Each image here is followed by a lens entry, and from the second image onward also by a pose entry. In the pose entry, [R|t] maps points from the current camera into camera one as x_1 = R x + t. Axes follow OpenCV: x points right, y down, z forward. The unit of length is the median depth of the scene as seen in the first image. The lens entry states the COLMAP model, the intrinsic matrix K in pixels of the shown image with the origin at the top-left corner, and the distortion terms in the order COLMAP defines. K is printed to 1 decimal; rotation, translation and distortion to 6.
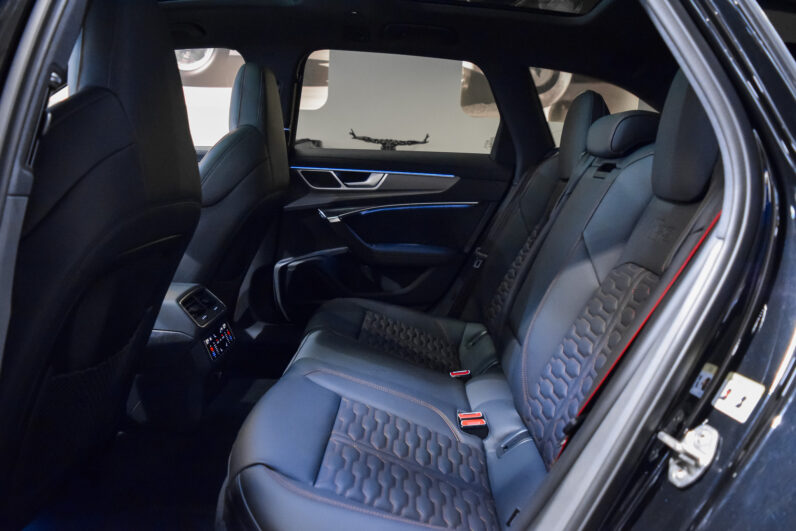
lens RADIAL K [[623.2, 0, 398.0], [0, 623.2, 265.5], [0, 0, 1]] dist [-0.088155, 0.012266]
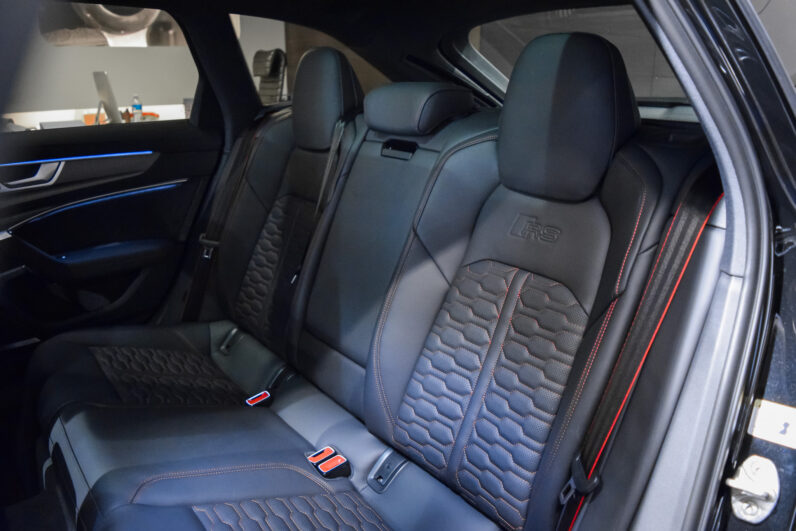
lens RADIAL K [[623.2, 0, 398.0], [0, 623.2, 265.5], [0, 0, 1]] dist [-0.088155, 0.012266]
pose [[0.786947, -0.230292, 0.572433, -0.159979], [0.148382, 0.971145, 0.186709, -0.110747], [-0.598913, -0.061991, 0.798411, 0.180326]]
